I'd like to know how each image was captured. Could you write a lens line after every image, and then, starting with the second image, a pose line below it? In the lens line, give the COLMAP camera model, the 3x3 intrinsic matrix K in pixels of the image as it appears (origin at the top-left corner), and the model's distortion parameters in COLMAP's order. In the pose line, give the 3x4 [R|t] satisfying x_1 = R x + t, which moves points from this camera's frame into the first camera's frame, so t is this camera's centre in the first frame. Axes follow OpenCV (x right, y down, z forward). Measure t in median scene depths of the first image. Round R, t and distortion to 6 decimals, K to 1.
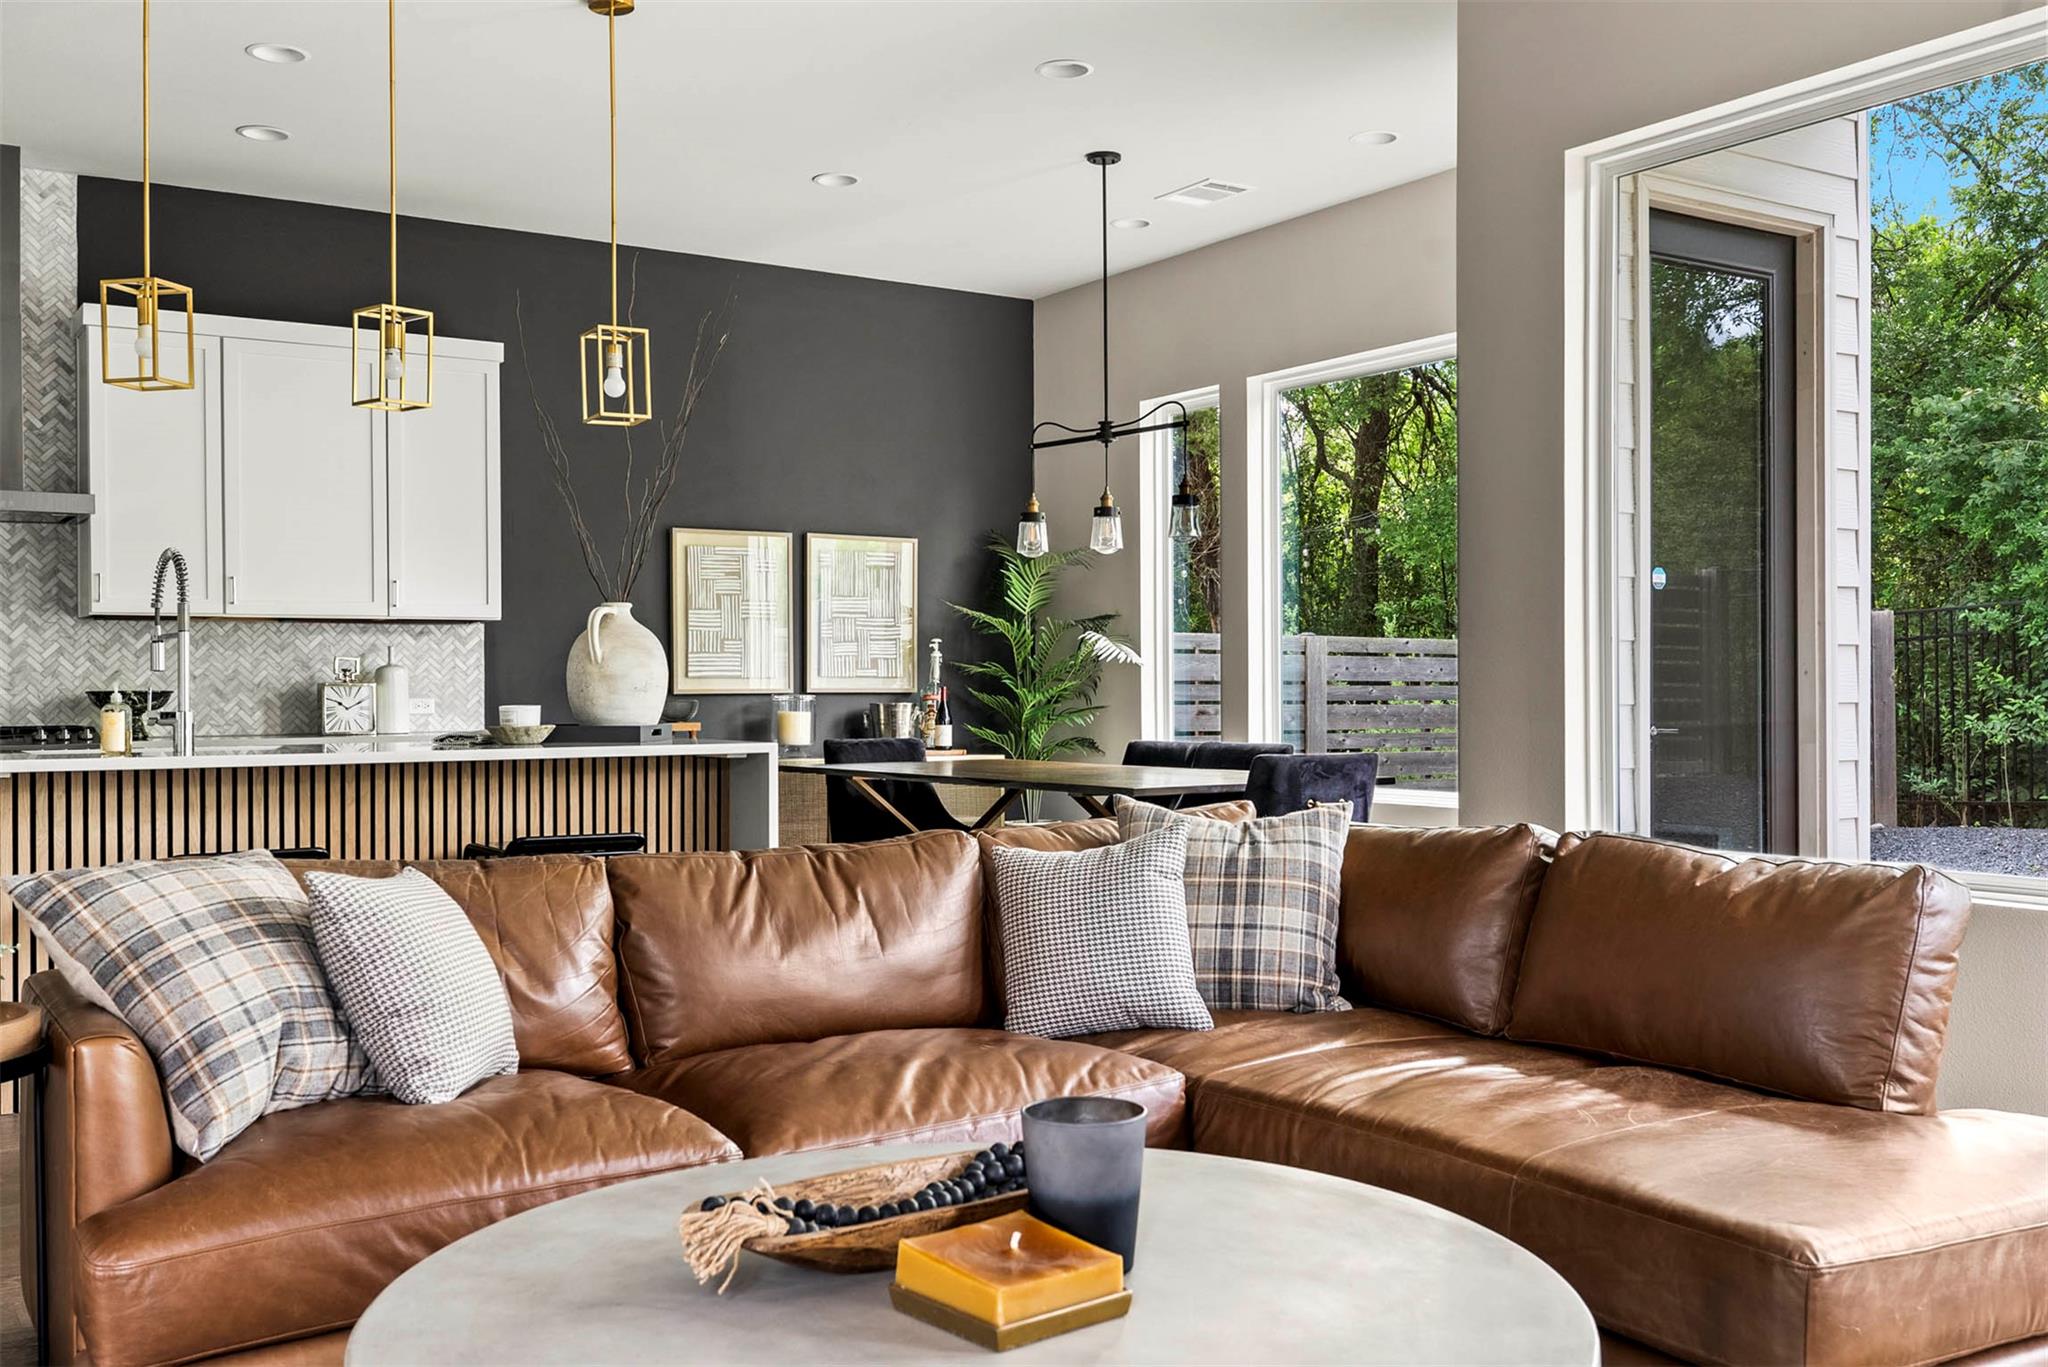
lens RADIAL K [[1900.2, 0, 1022.2], [0, 1900.2, 691.3], [0, 0, 1]] dist [0.004934, 0.001114]
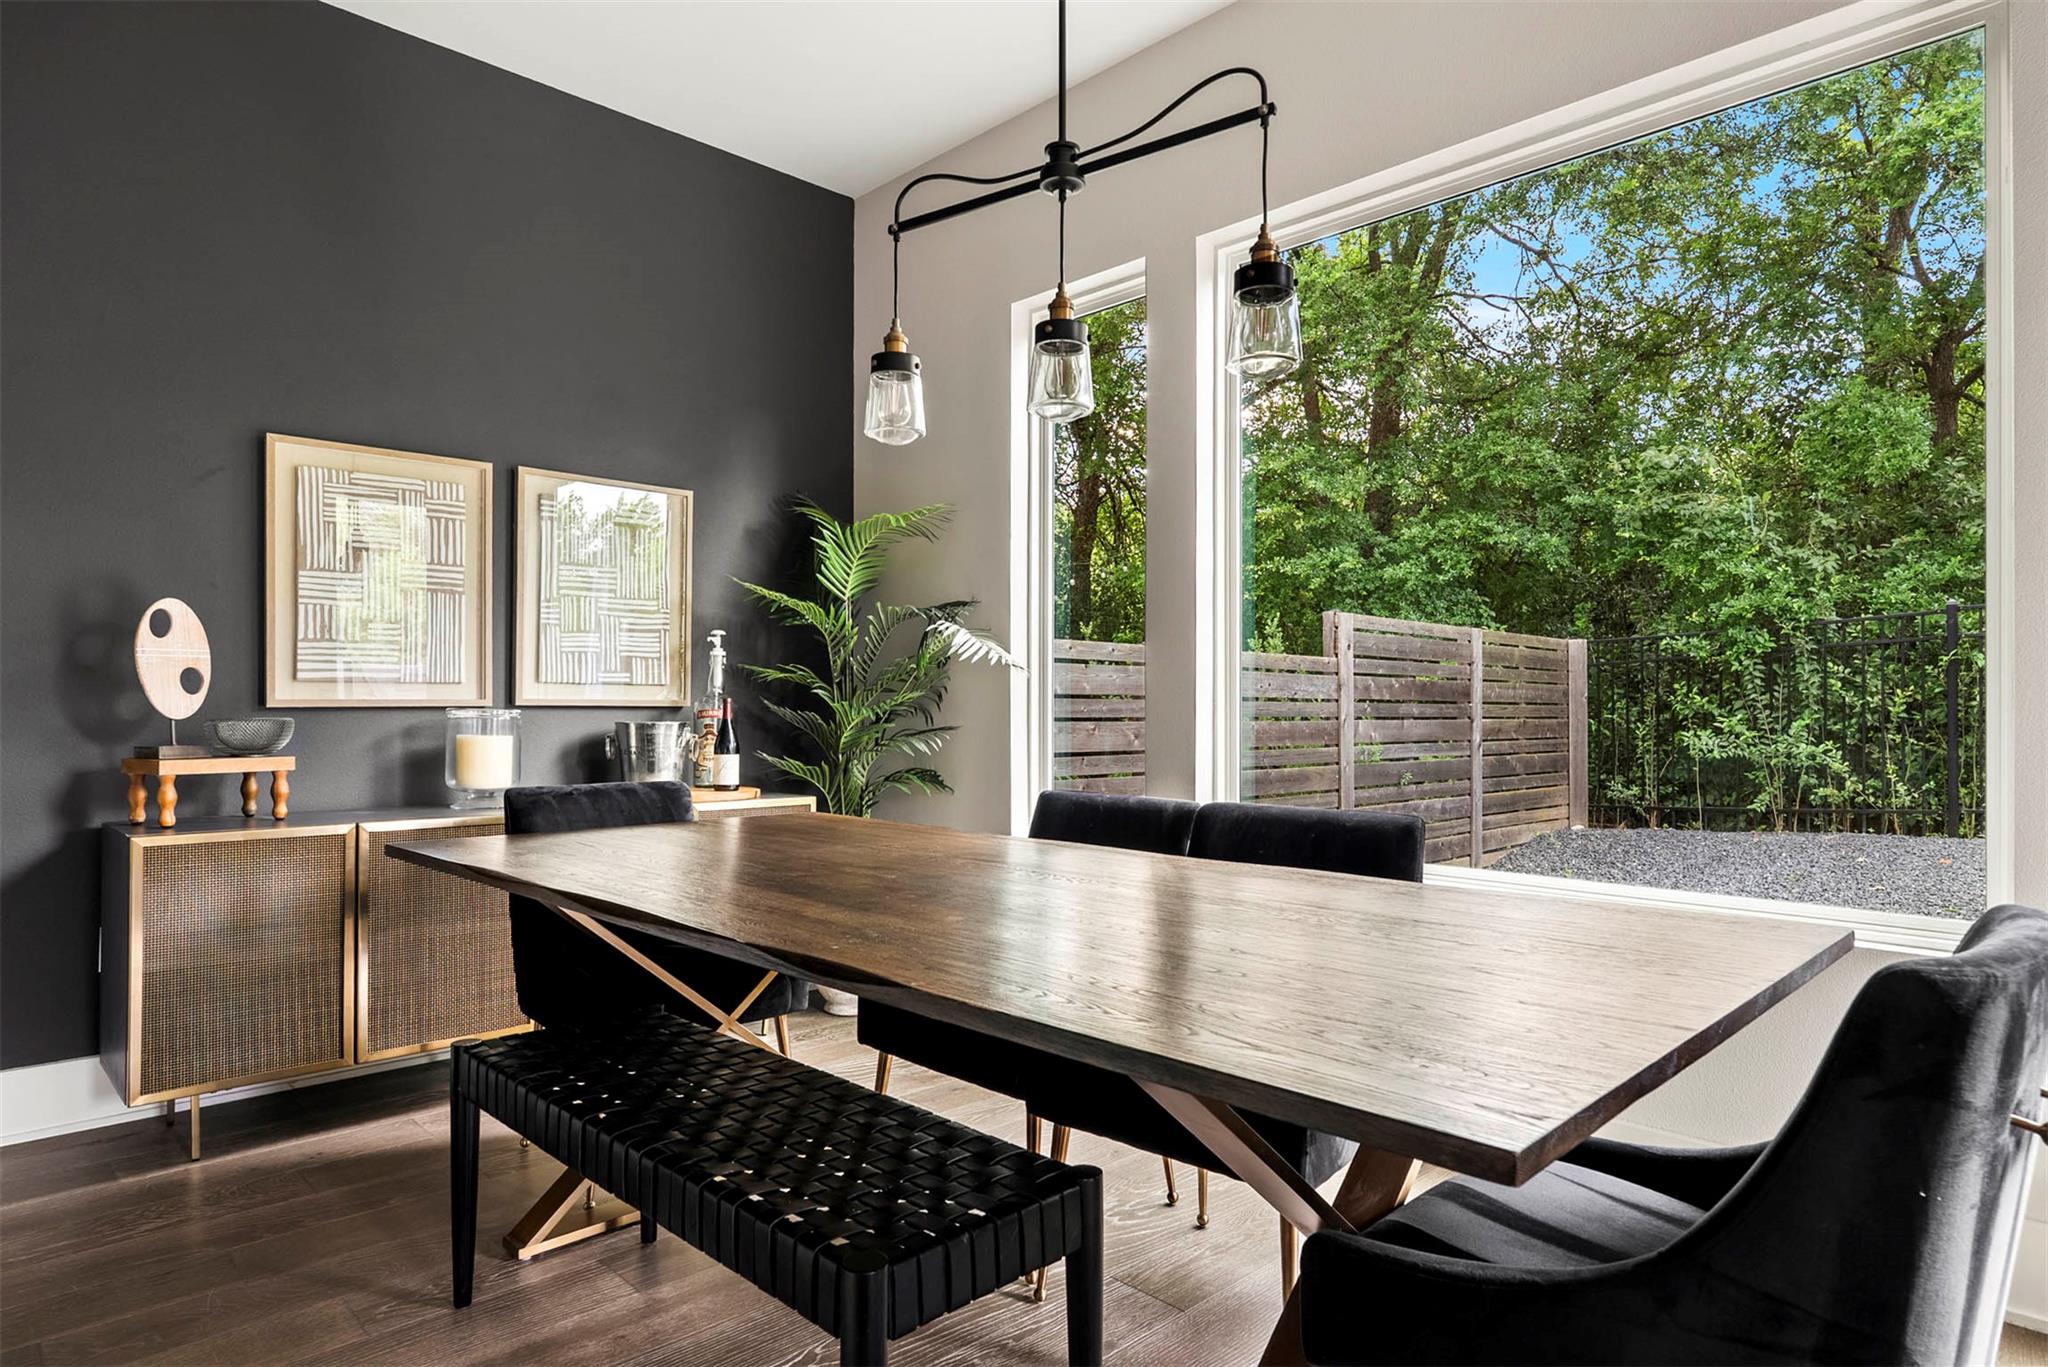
lens RADIAL K [[1169.7, 0, 1020.2], [0, 1169.7, 697.9], [0, 0, 1]] dist [-0.002648, -0.000586]
pose [[0.982561, 0.007549, 0.185788, -0.019466], [-0.006608, 0.999962, -0.005685, -0.001089], [-0.185824, 0.004358, 0.982573, 0.697398]]
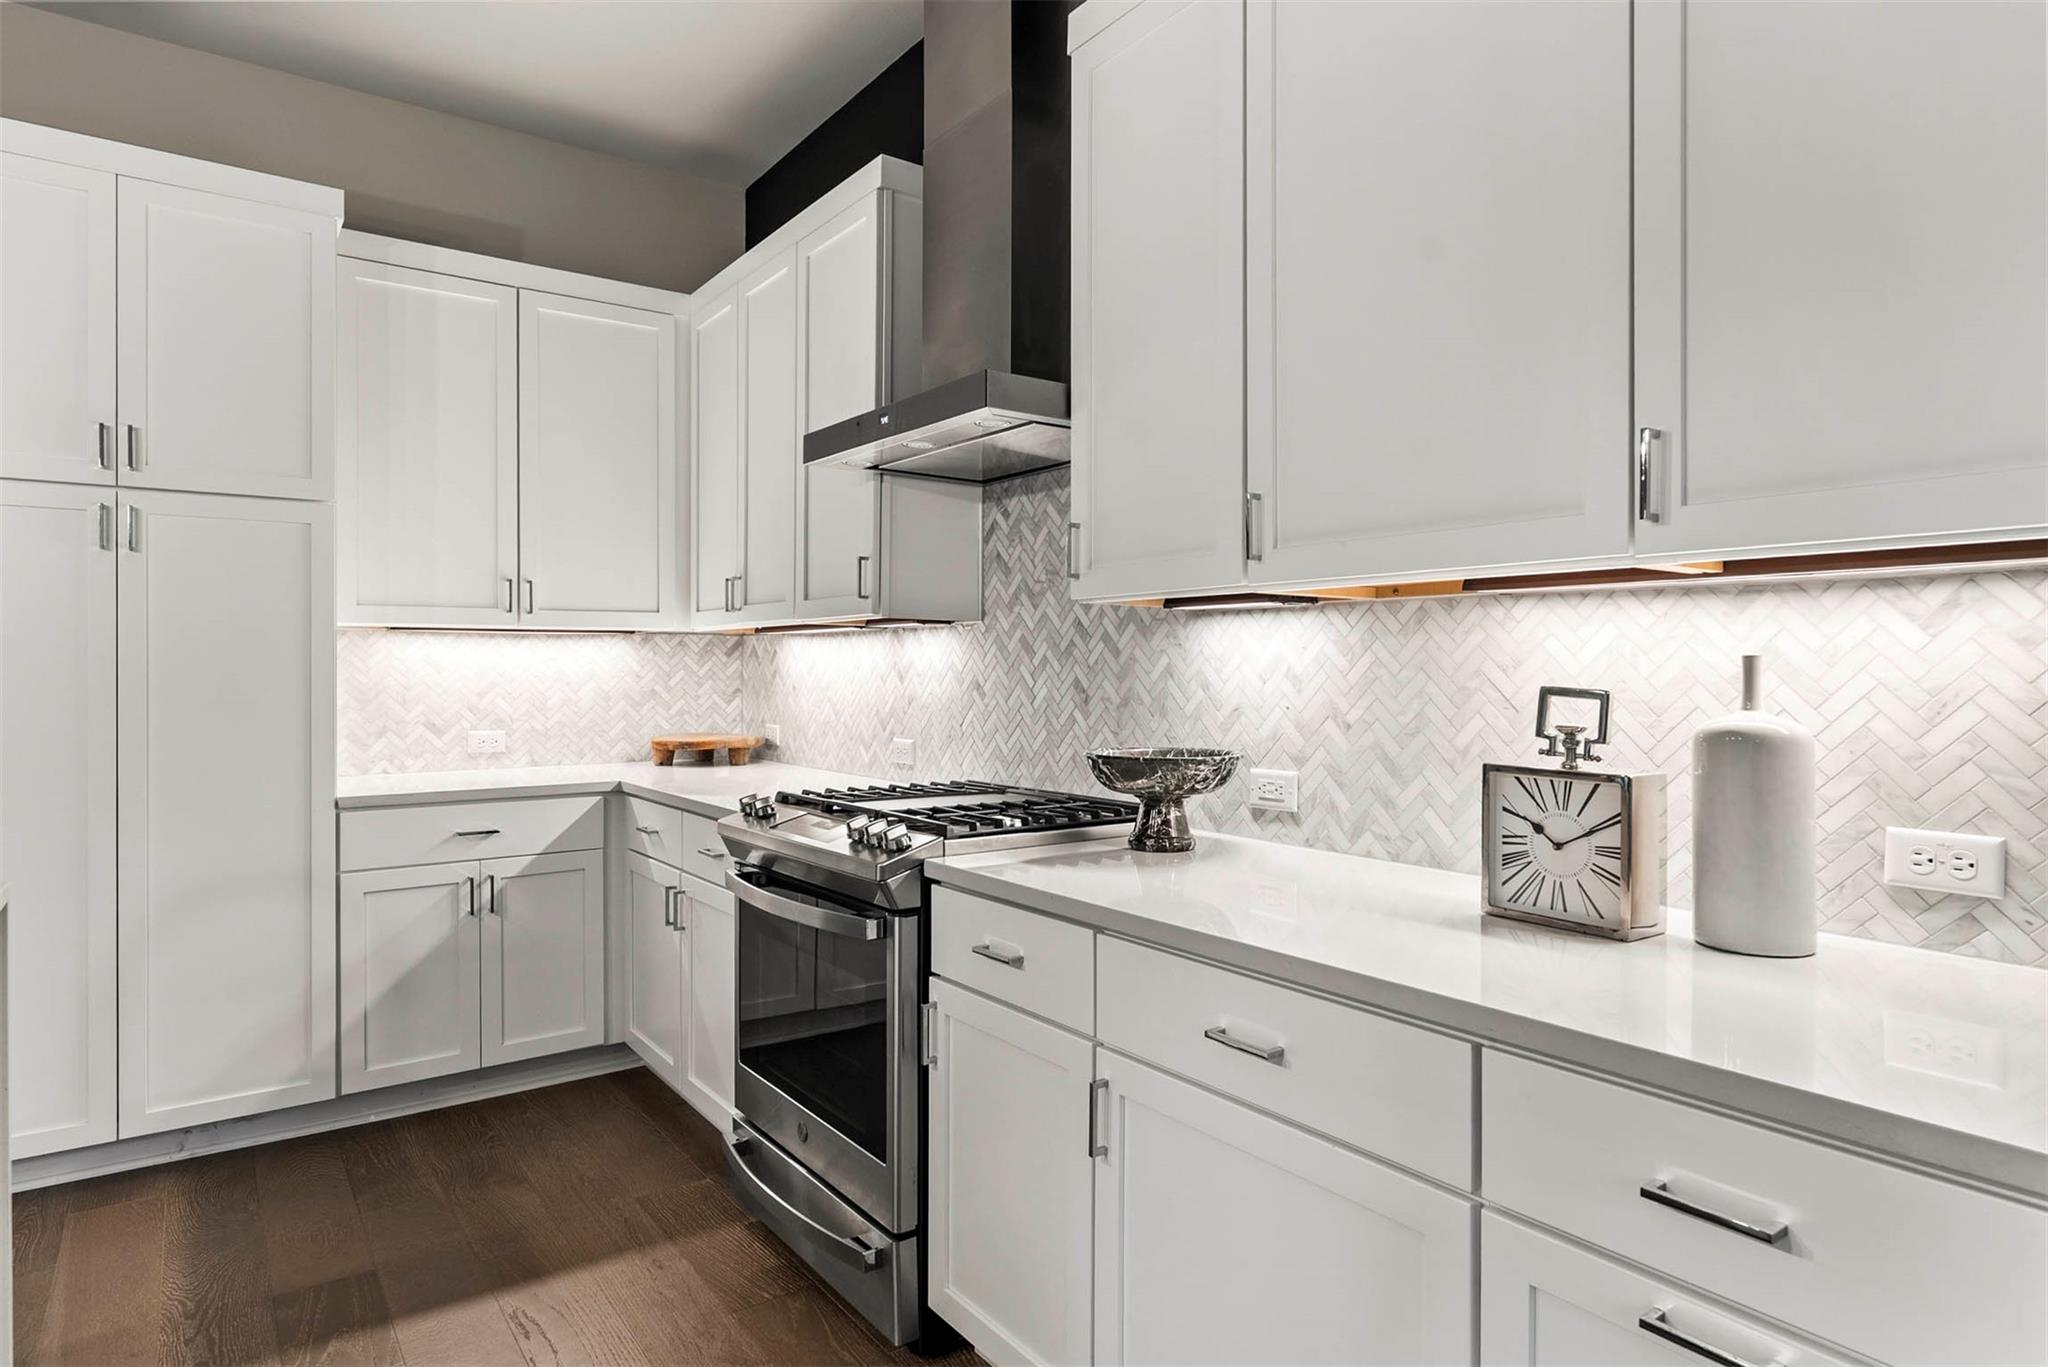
lens RADIAL K [[1161.8, 0, 1024.8], [0, 1161.8, 664.8], [0, 0, 1]] dist [-0.000638, 0.000307]
pose [[0.046918, 0.007450, -0.998871, -0.164274], [-0.001732, 0.999971, 0.007377, -0.025031], [0.998897, 0.001384, 0.046930, 0.941108]]
